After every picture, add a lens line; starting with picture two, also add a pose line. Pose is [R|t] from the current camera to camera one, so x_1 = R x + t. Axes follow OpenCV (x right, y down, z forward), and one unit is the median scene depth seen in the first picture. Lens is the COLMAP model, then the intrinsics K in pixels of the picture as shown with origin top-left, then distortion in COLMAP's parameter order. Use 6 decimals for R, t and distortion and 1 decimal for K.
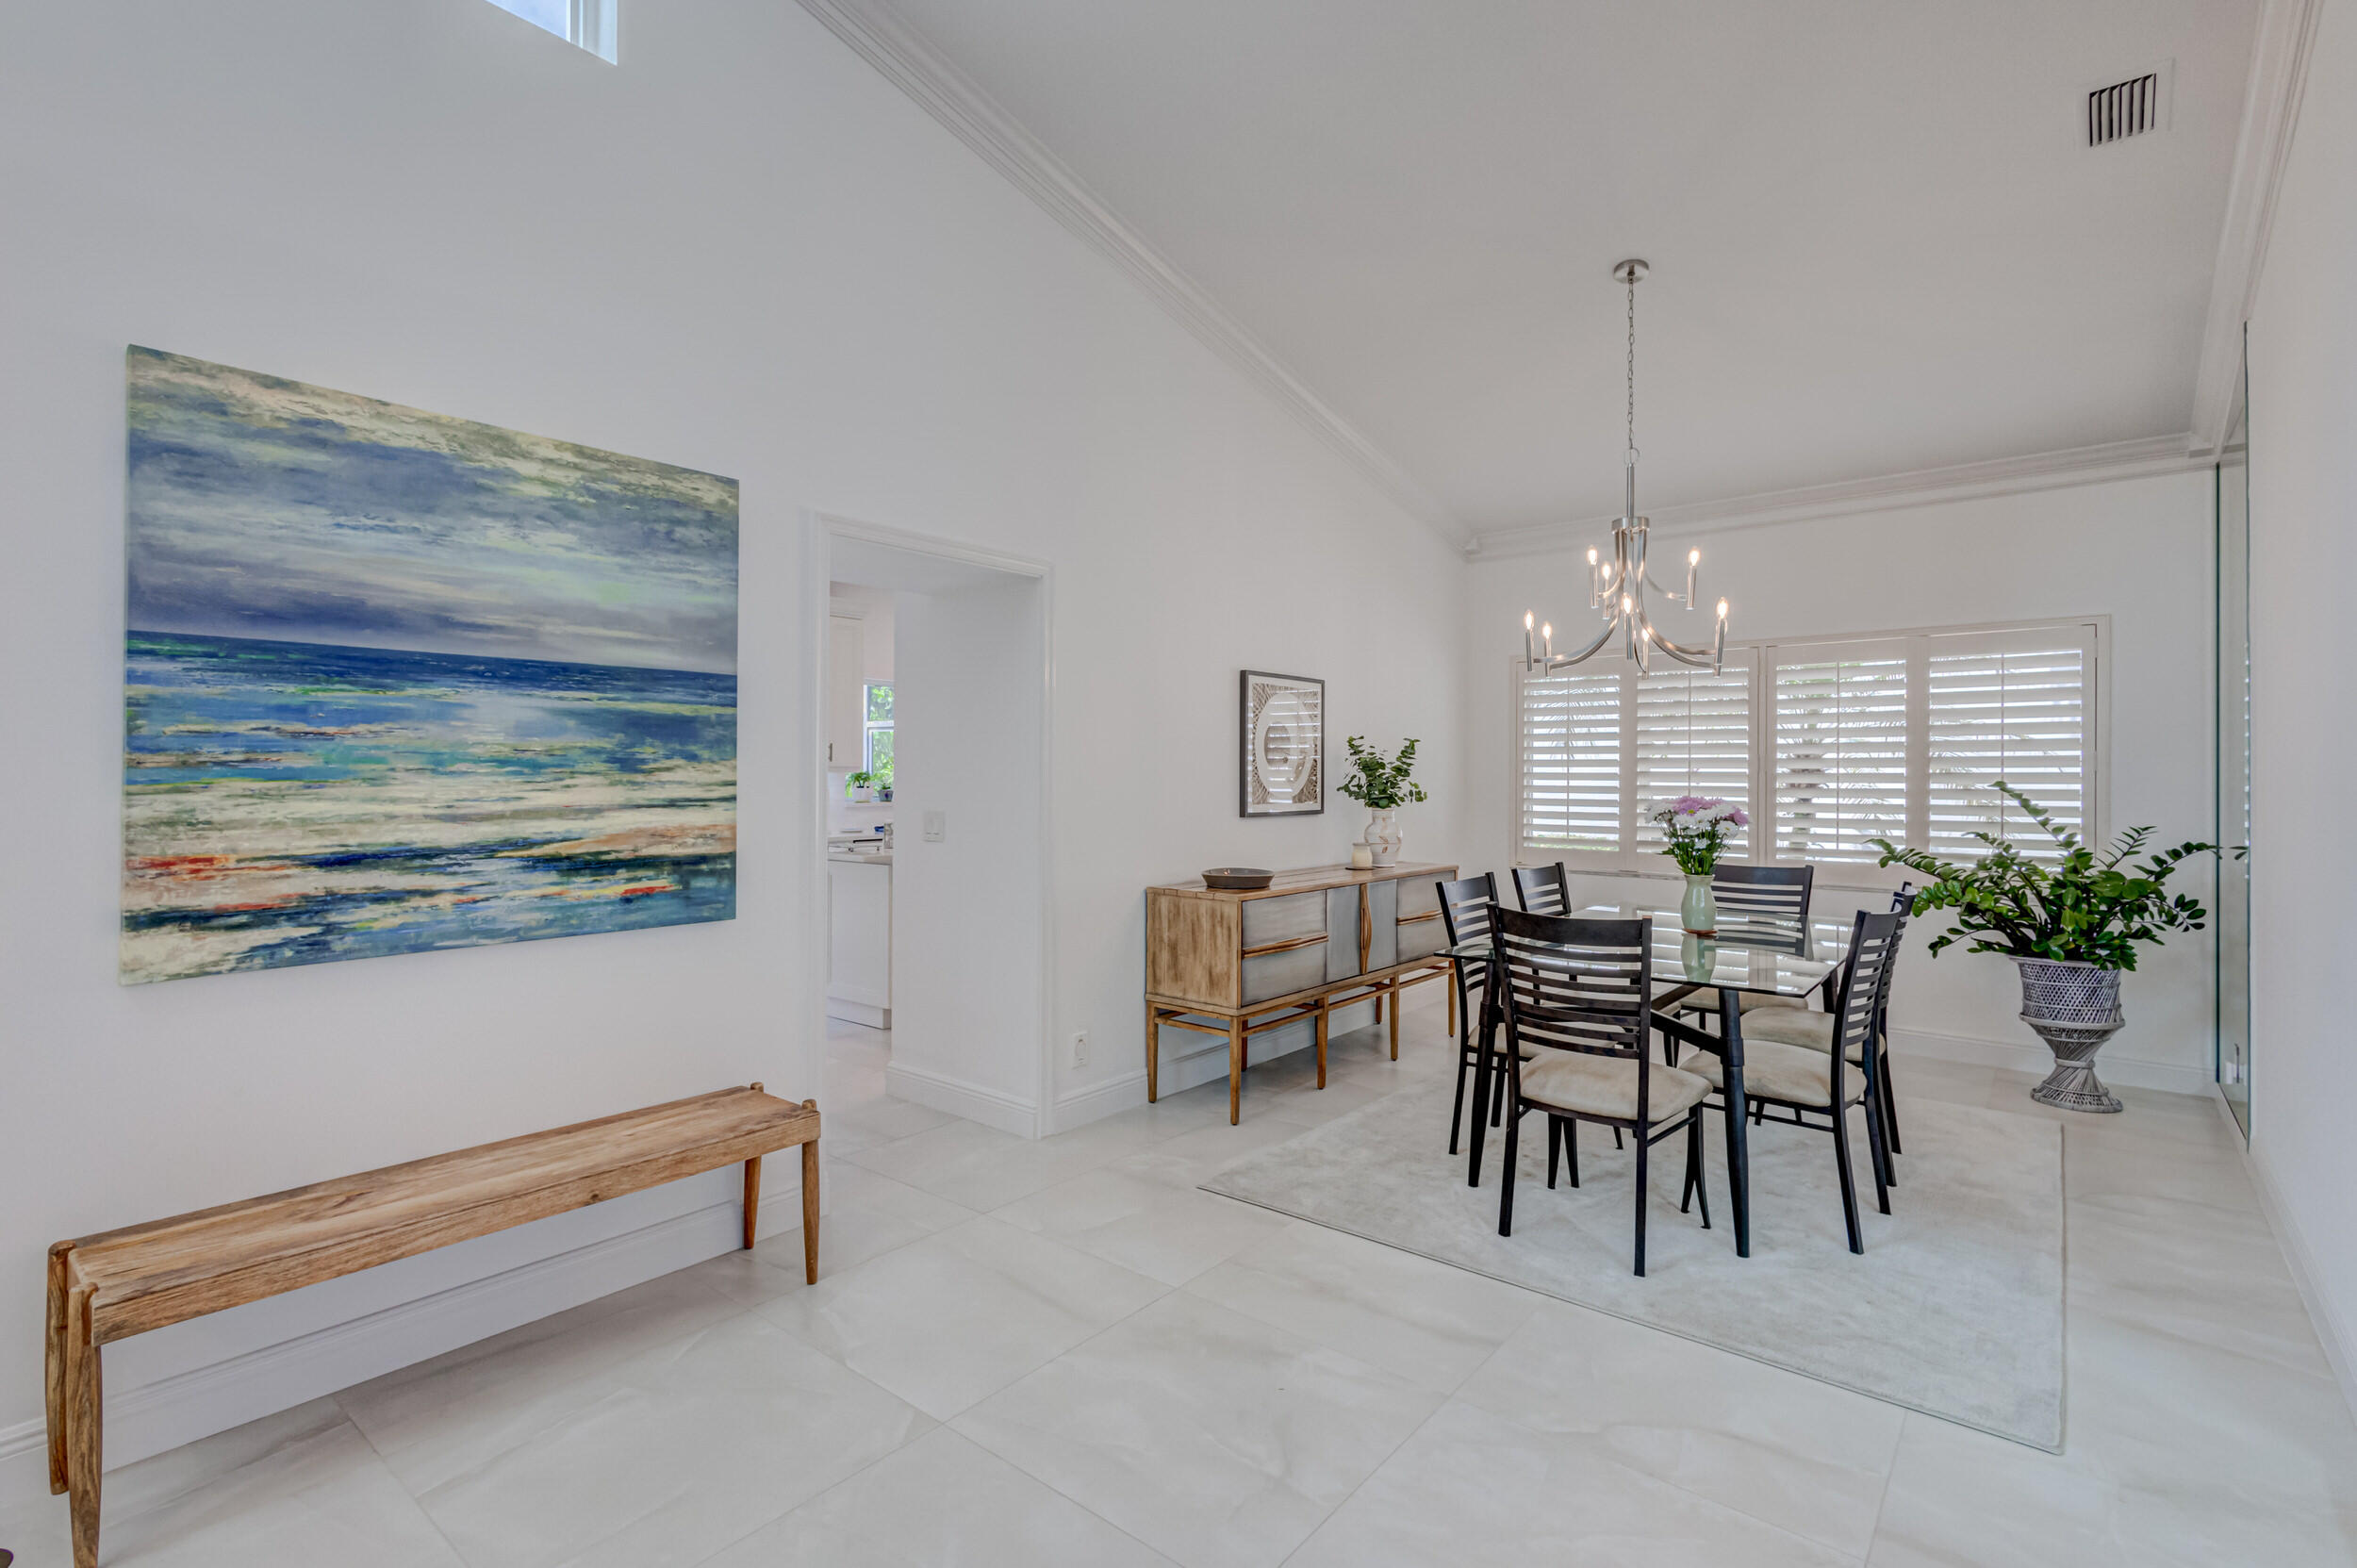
lens RADIAL K [[1089.9, 0, 1184.6], [0, 1089.9, 779.0], [0, 0, 1]] dist [0.012216, 0.000123]
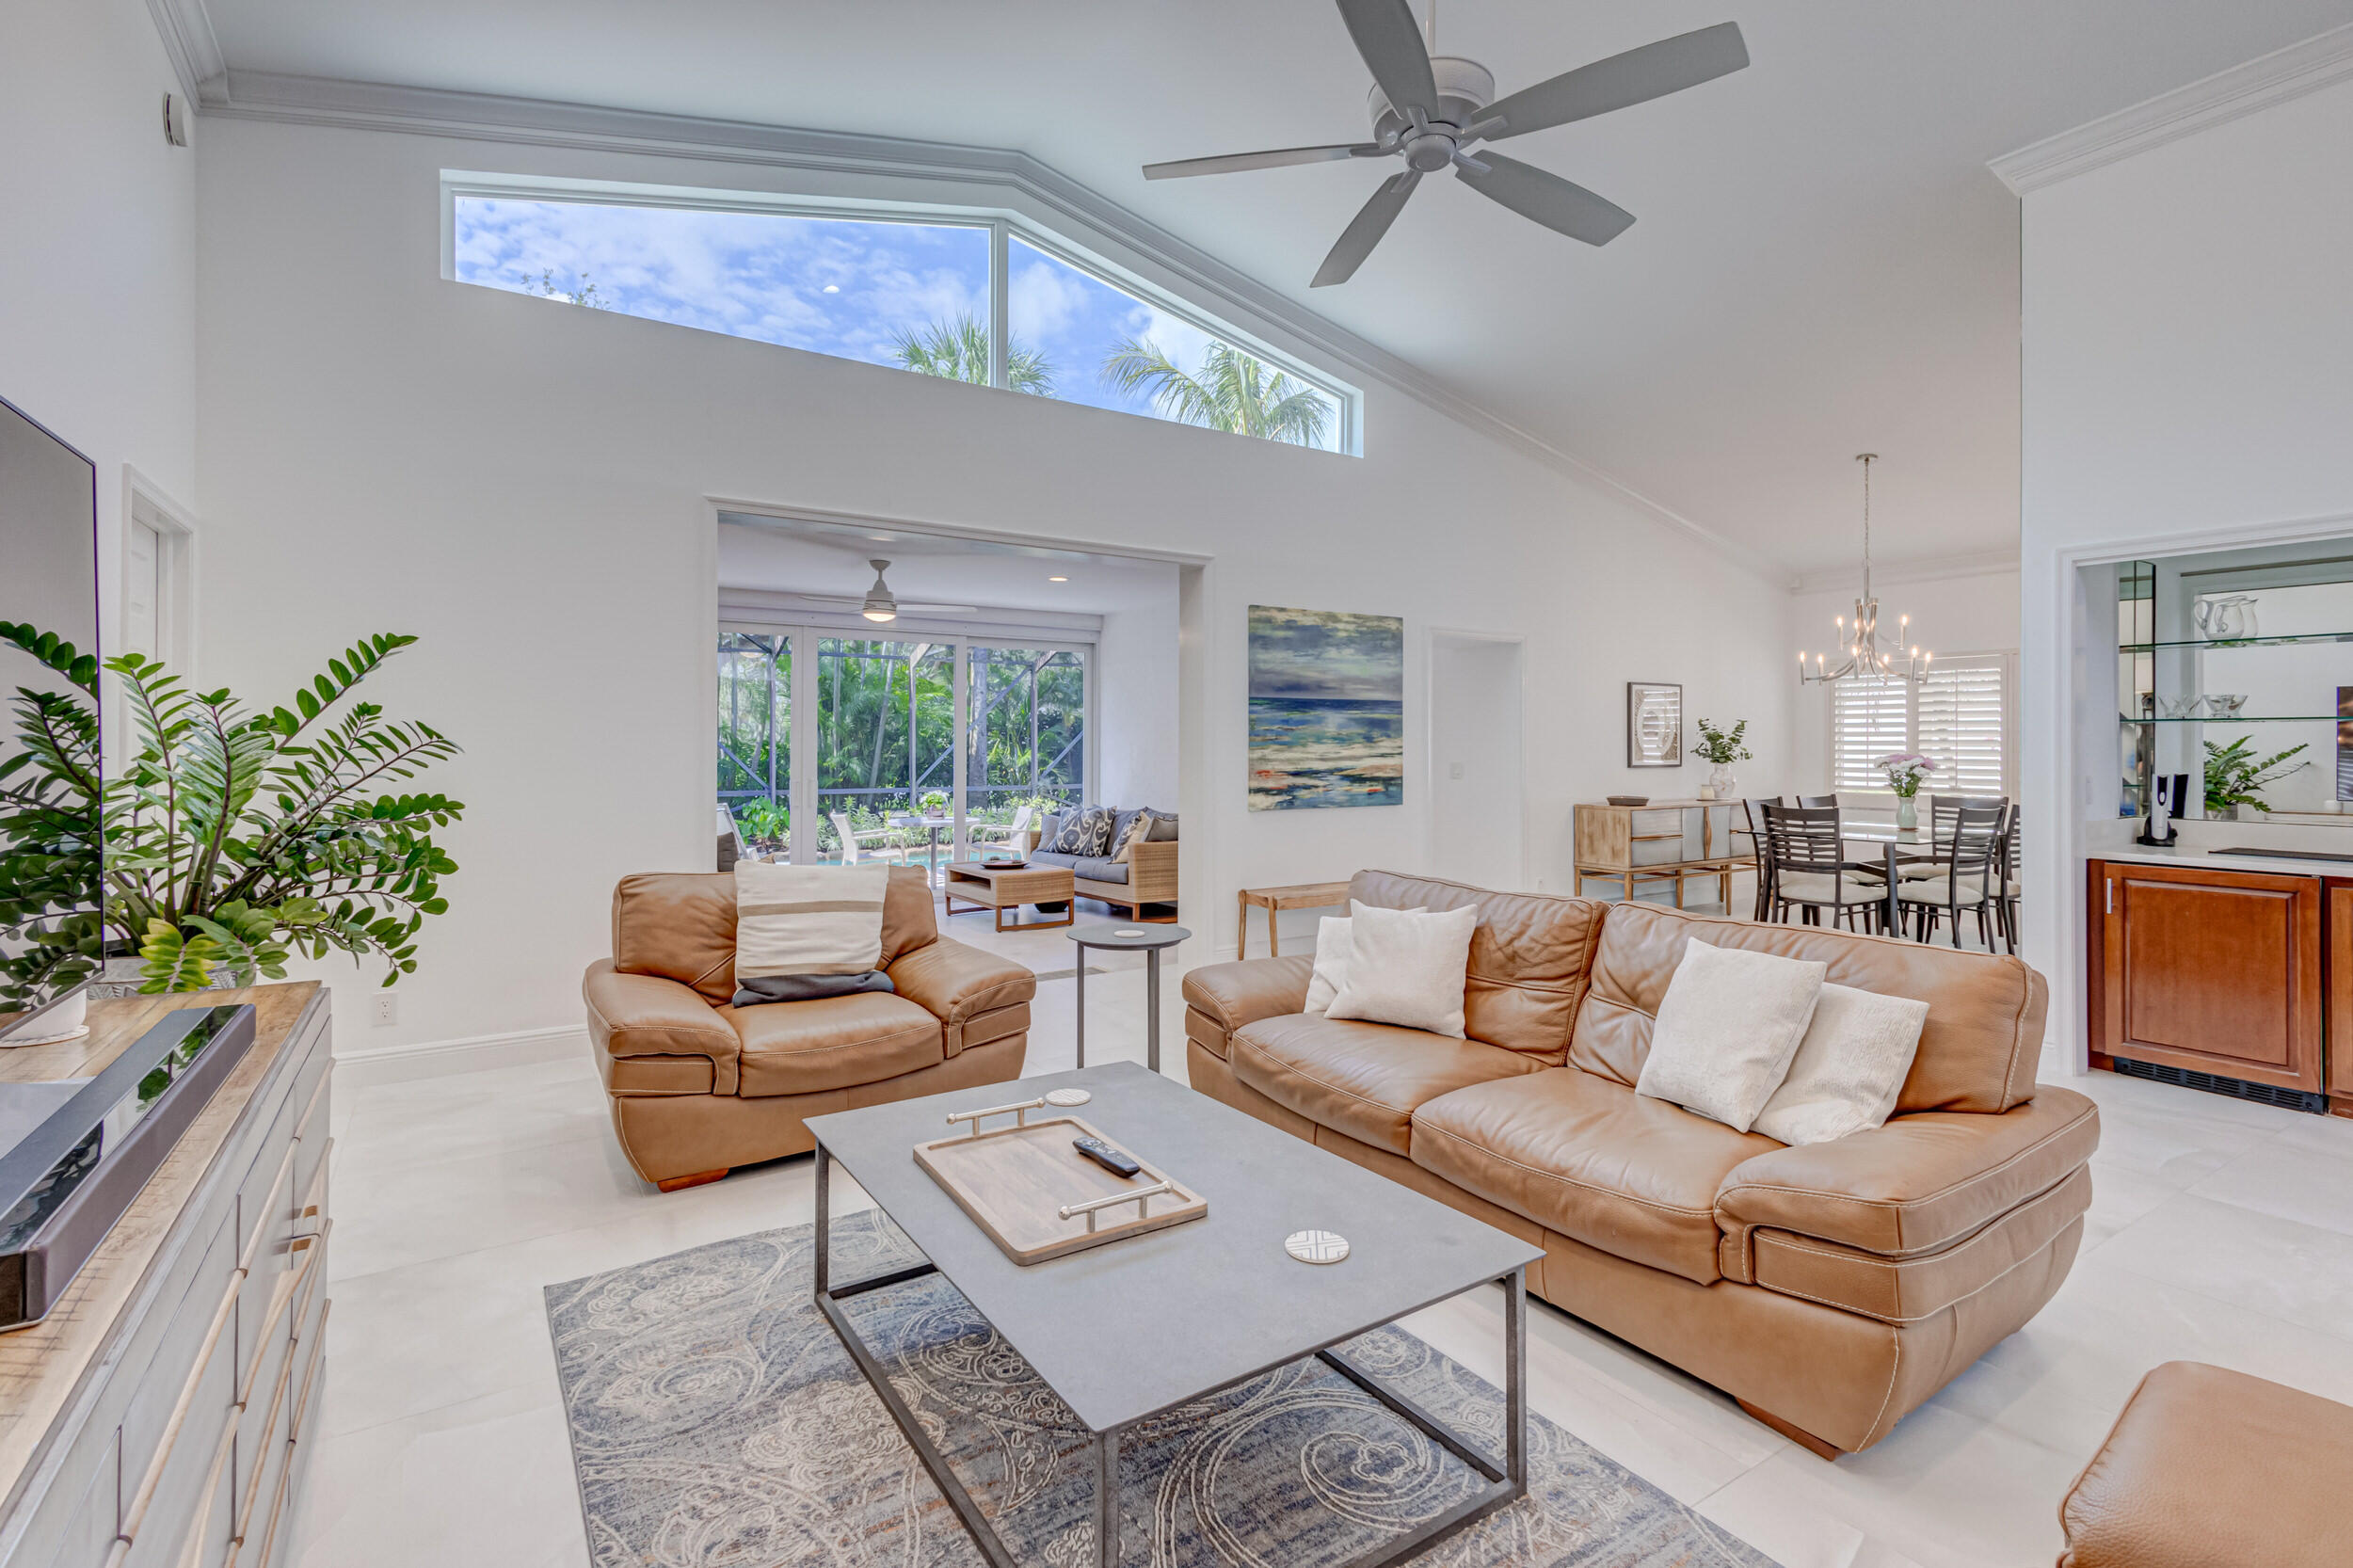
lens RADIAL K [[1092.7, 0, 1188.0], [0, 1092.7, 743.3], [0, 0, 1]] dist [0.013335, 0.000119]
pose [[0.952191, -0.003783, -0.305479, -0.134910], [0.001954, 0.999978, -0.006294, 0.010230], [0.305496, 0.005396, 0.952178, -1.417415]]
